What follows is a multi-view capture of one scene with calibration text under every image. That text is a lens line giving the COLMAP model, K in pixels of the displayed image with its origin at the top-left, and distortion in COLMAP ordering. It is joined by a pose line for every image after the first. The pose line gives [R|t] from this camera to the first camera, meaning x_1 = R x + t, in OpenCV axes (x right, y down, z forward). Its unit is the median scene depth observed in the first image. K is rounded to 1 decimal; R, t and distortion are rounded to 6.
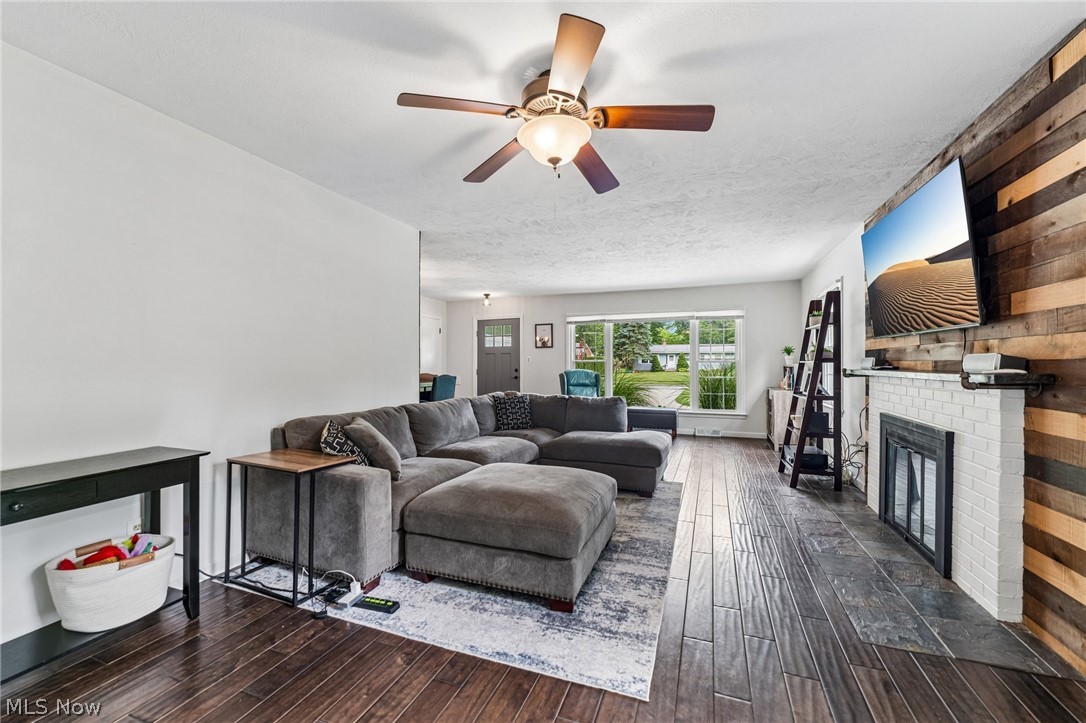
lens RADIAL K [[435.4, 0, 539.4], [0, 435.4, 362.9], [0, 0, 1]] dist [-0.001497, -0.000081]
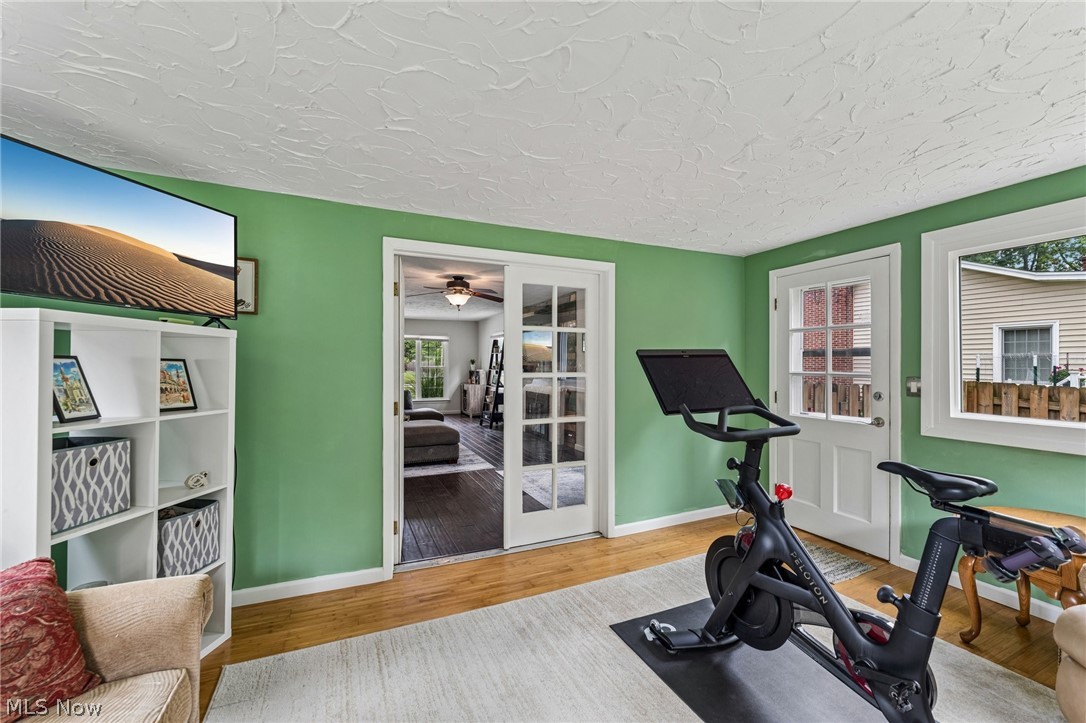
lens RADIAL K [[435.4, 0, 536.5], [0, 435.4, 367.0], [0, 0, 1]] dist [-0.001497, -0.000081]
pose [[0.709615, 0.002885, 0.704584, -0.918475], [-0.010973, 0.999916, 0.006957, -0.042508], [-0.704504, -0.012668, 0.709587, -0.812659]]
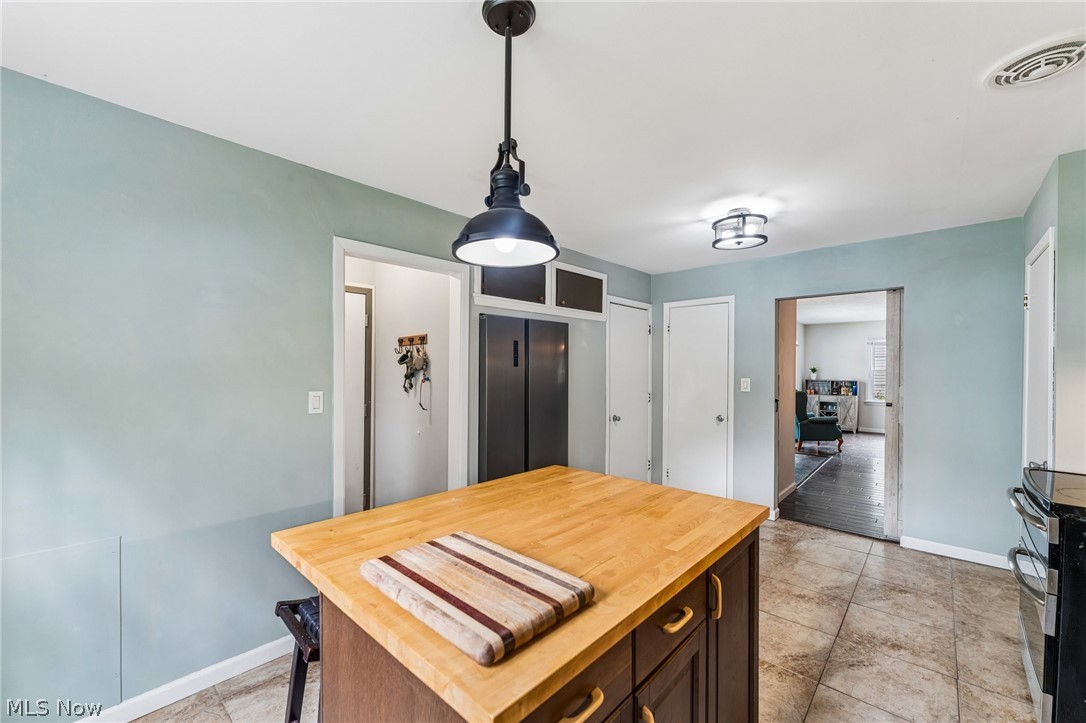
lens RADIAL K [[435.4, 0, 537.8], [0, 435.4, 369.8], [0, 0, 1]] dist [-0.001497, -0.000081]
pose [[0.371449, -0.001883, 0.928451, -2.409292], [-0.007215, 0.999962, 0.004914, -0.056602], [-0.928425, -0.008525, 0.371422, 2.557347]]
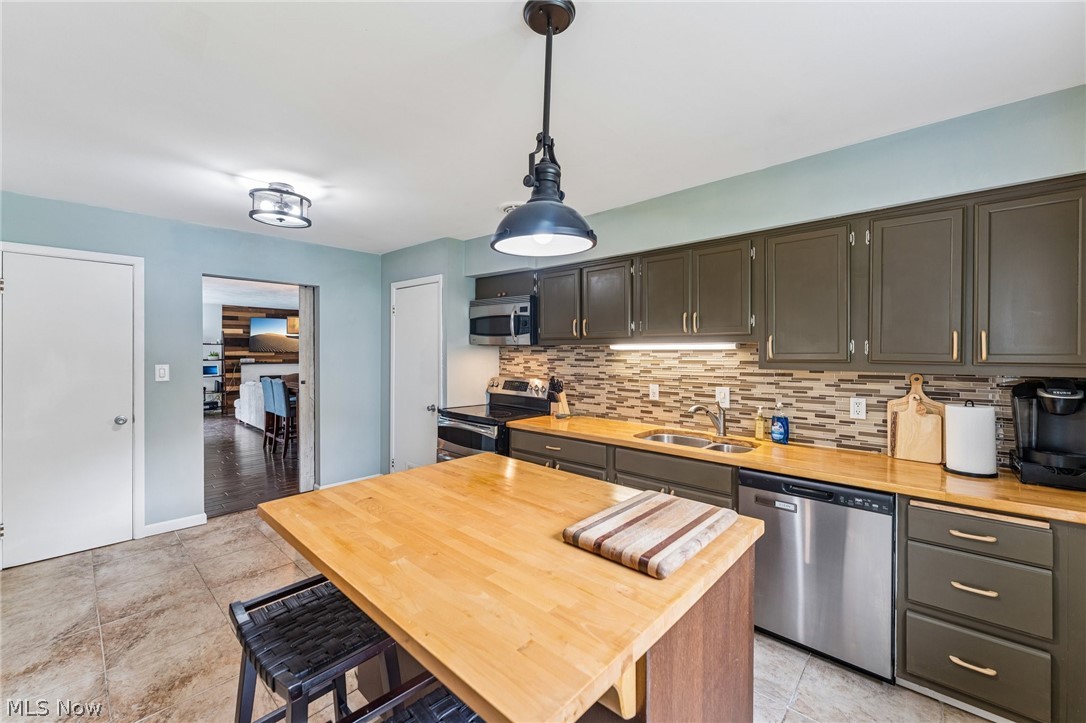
lens RADIAL K [[435.4, 0, 536.9], [0, 435.4, 352.0], [0, 0, 1]] dist [-0.001497, -0.000081]
pose [[-0.927678, -0.002716, 0.373372, -2.208717], [-0.003263, 0.999994, -0.000832, -0.061606], [-0.373368, -0.001990, -0.927681, 3.071031]]
